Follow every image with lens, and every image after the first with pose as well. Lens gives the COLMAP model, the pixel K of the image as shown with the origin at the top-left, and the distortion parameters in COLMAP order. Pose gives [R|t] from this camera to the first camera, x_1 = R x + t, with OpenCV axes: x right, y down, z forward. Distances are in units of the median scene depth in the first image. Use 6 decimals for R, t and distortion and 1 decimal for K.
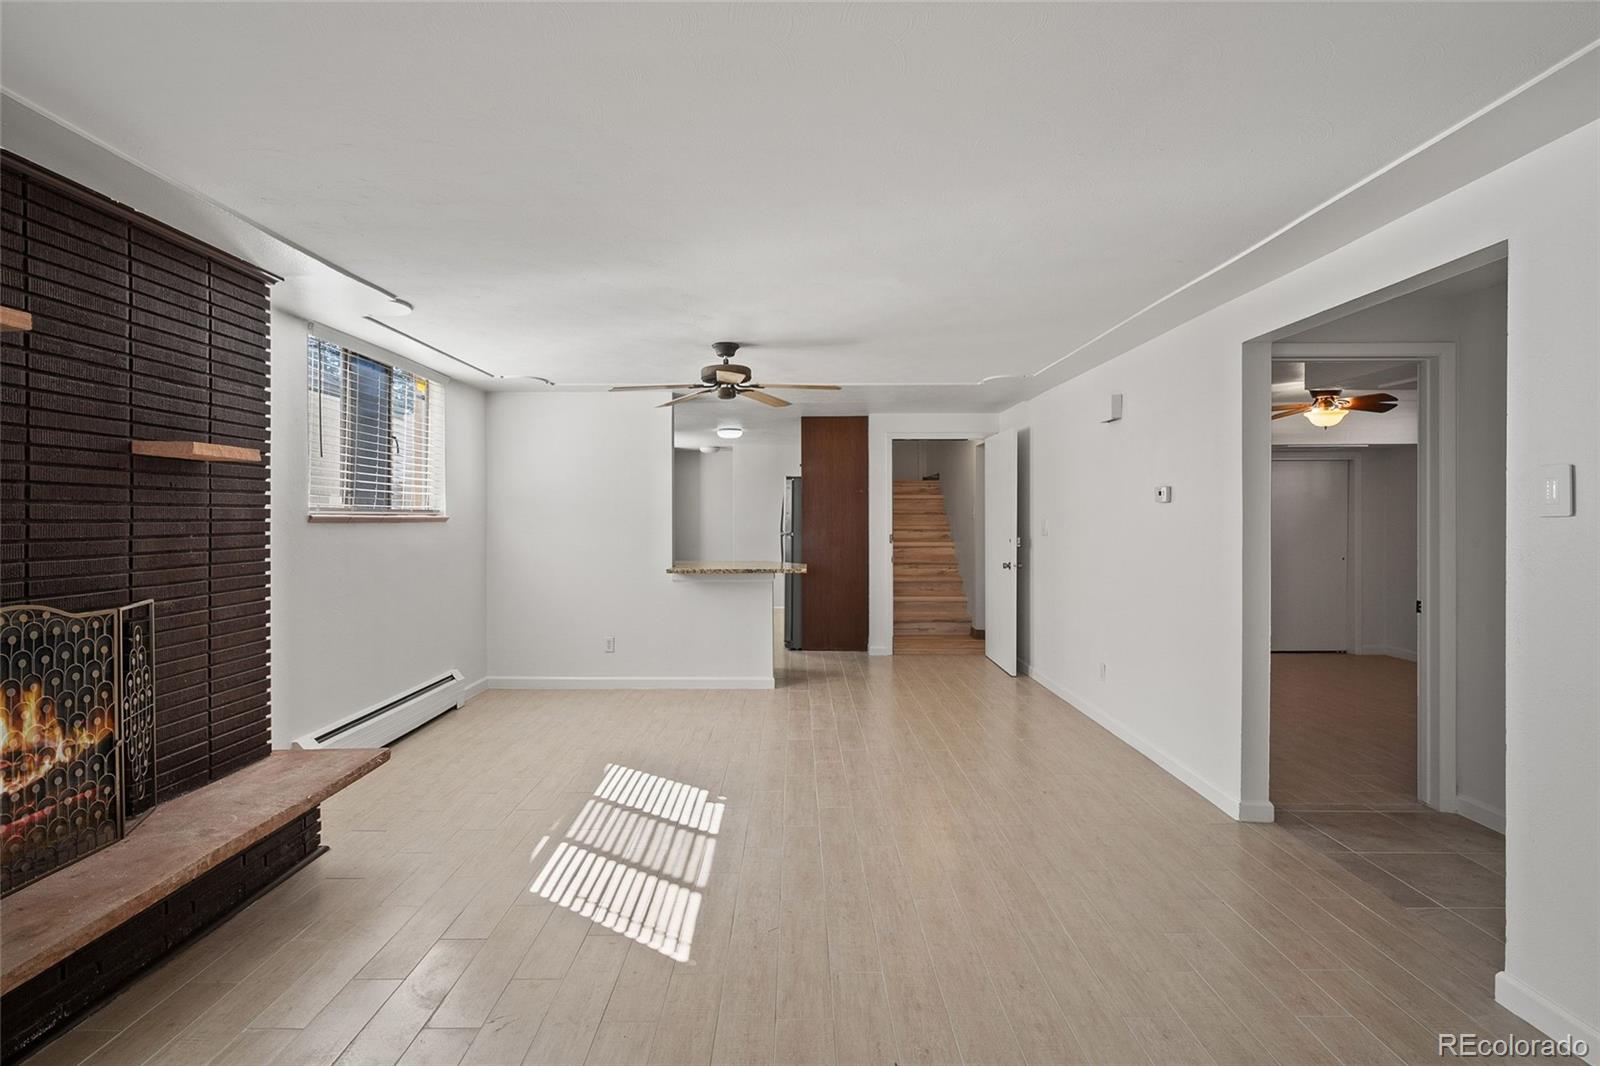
lens RADIAL K [[736.0, 0, 773.8], [0, 736.0, 522.5], [0, 0, 1]] dist [-0.000064, 0.000067]
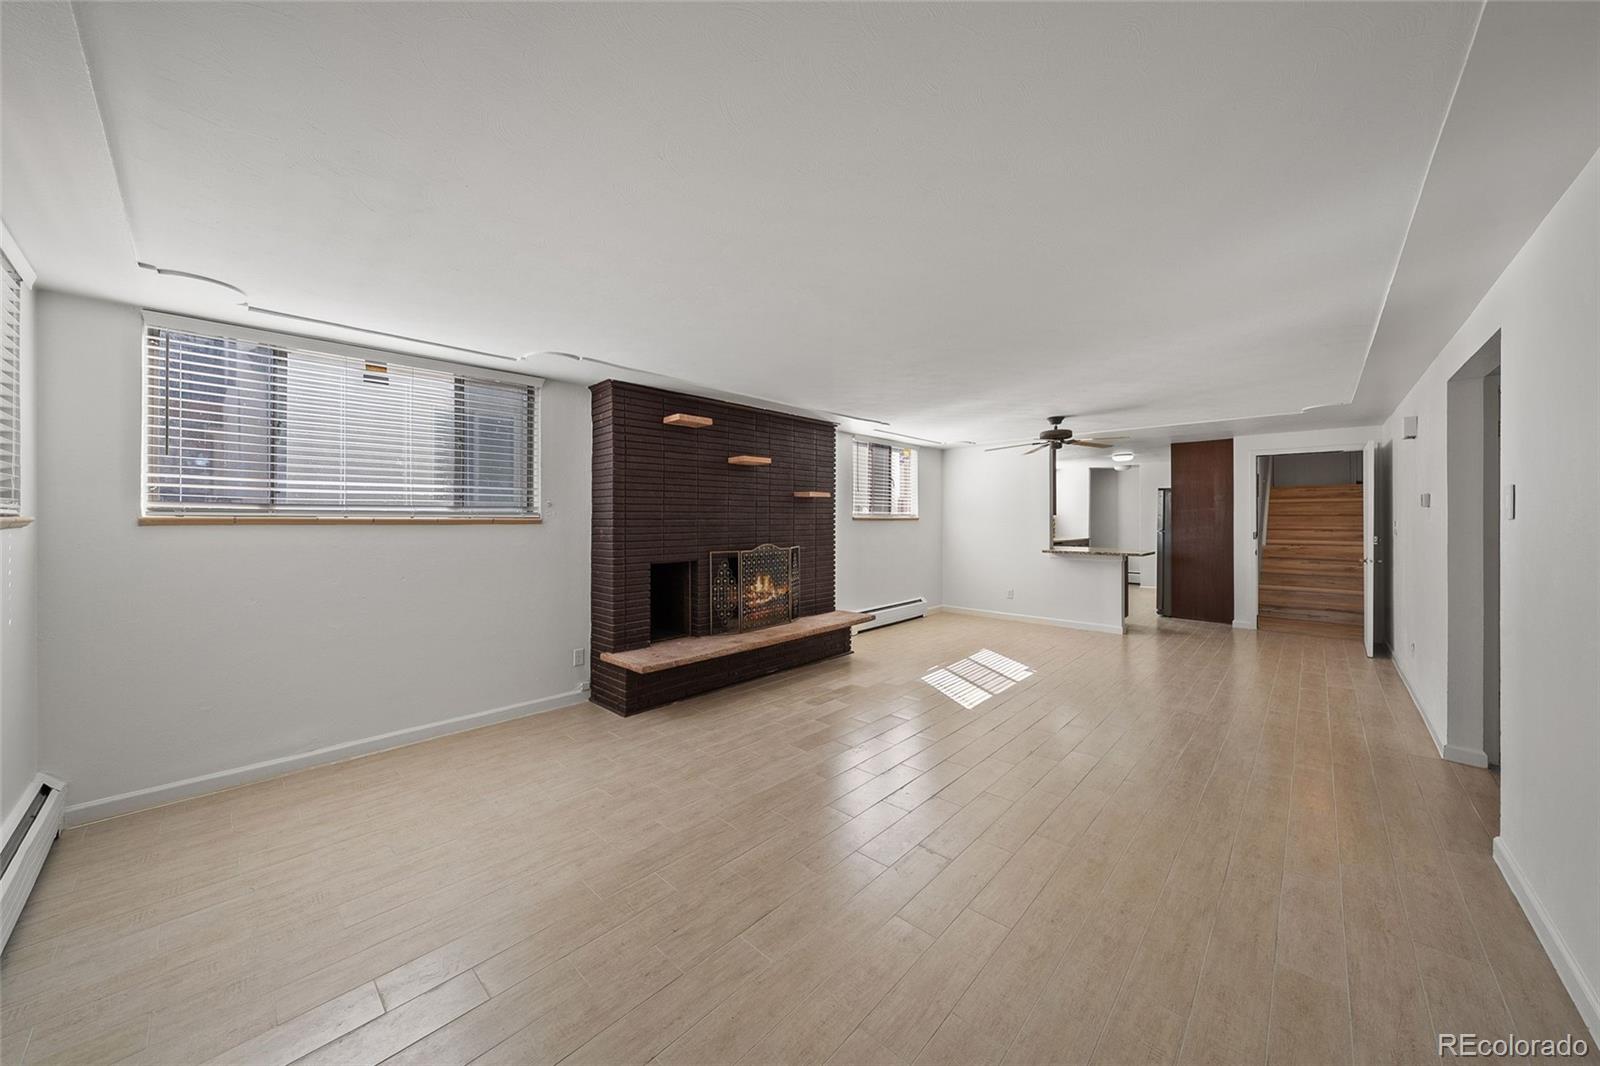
lens RADIAL K [[554.8, 0, 790.4], [0, 554.8, 525.6], [0, 0, 1]] dist [-0.000976, -0.000106]
pose [[0.737378, 0.009996, -0.675407, 0.363169], [-0.006011, 0.999948, 0.008236, 0.003325], [0.675454, -0.002013, 0.737399, -0.380754]]
